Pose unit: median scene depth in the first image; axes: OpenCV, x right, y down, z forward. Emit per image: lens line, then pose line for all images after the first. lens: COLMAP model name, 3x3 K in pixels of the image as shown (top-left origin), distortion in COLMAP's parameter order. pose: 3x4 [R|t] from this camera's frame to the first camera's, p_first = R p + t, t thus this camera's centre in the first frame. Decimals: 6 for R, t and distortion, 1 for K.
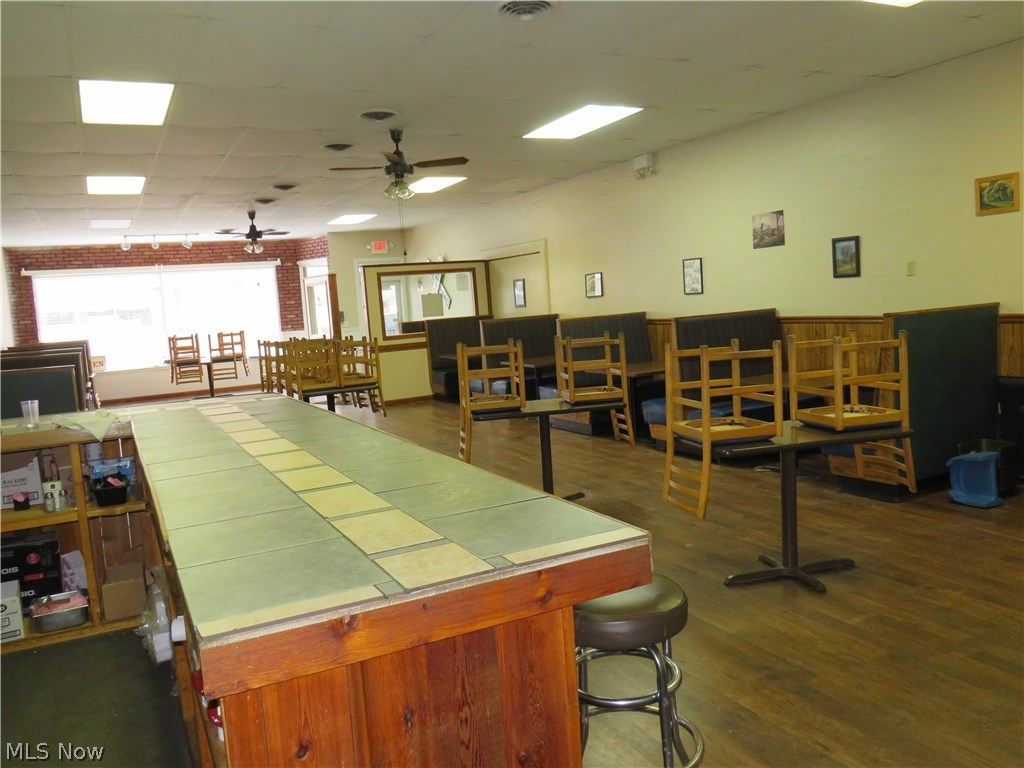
lens RADIAL K [[814.8, 0, 512.0], [0, 814.8, 384.0], [0, 0, 1]] dist [0.002991, -0.000030]
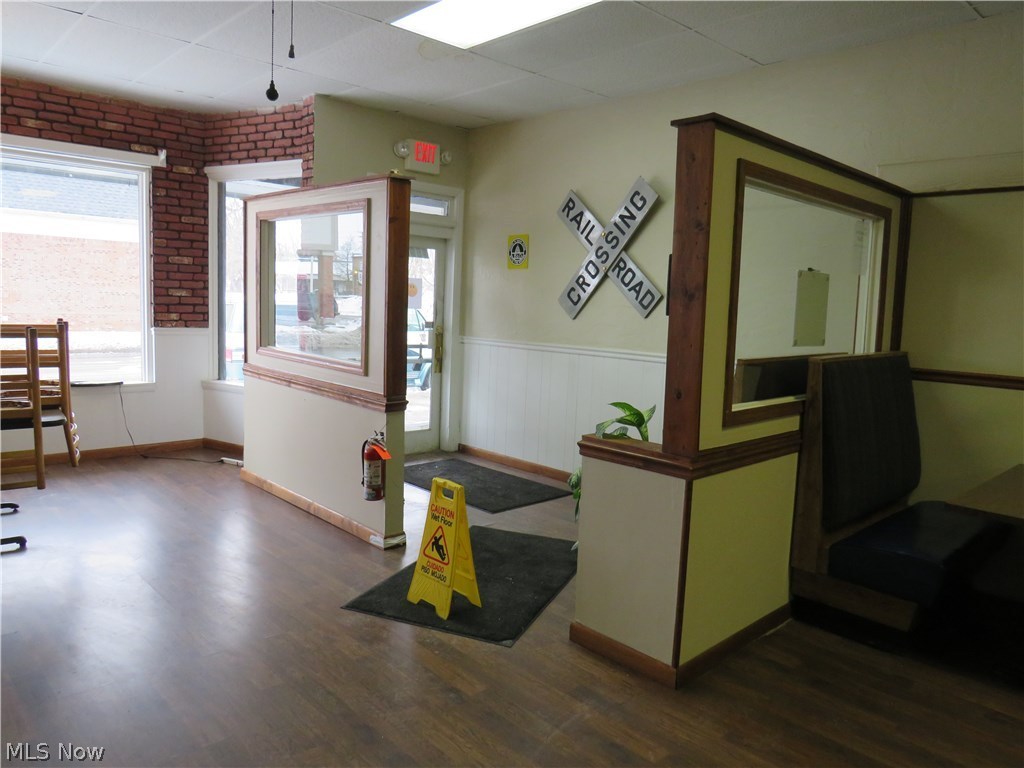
lens RADIAL K [[735.9, 0, 512.0], [0, 735.9, 384.0], [0, 0, 1]] dist [-0.026671, 0.003777]
pose [[0.953350, 0.076035, 0.292135, -0.219100], [-0.074823, 0.997079, -0.015337, -0.044095], [-0.292448, -0.007237, 0.956254, 0.601716]]
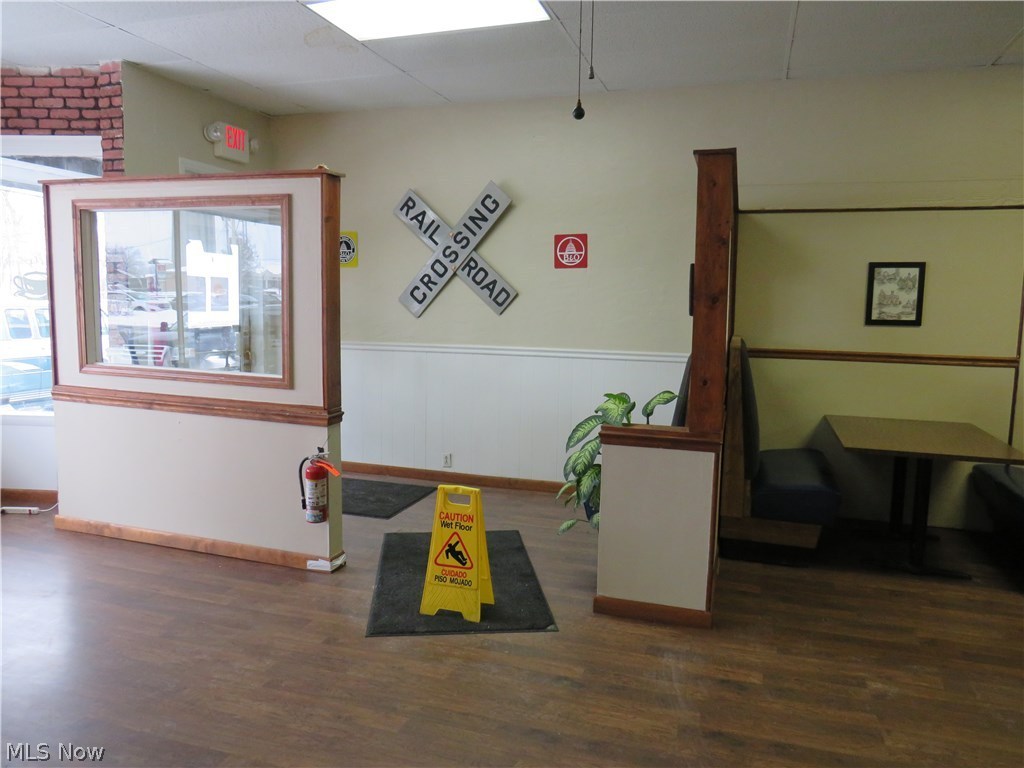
lens RADIAL K [[735.9, 0, 512.0], [0, 735.9, 384.0], [0, 0, 1]] dist [-0.026671, 0.003777]
pose [[0.699143, 0.004343, 0.714969, -0.314417], [0.011490, 0.999784, -0.017308, -0.043731], [-0.714890, 0.020316, 0.698942, 0.650199]]
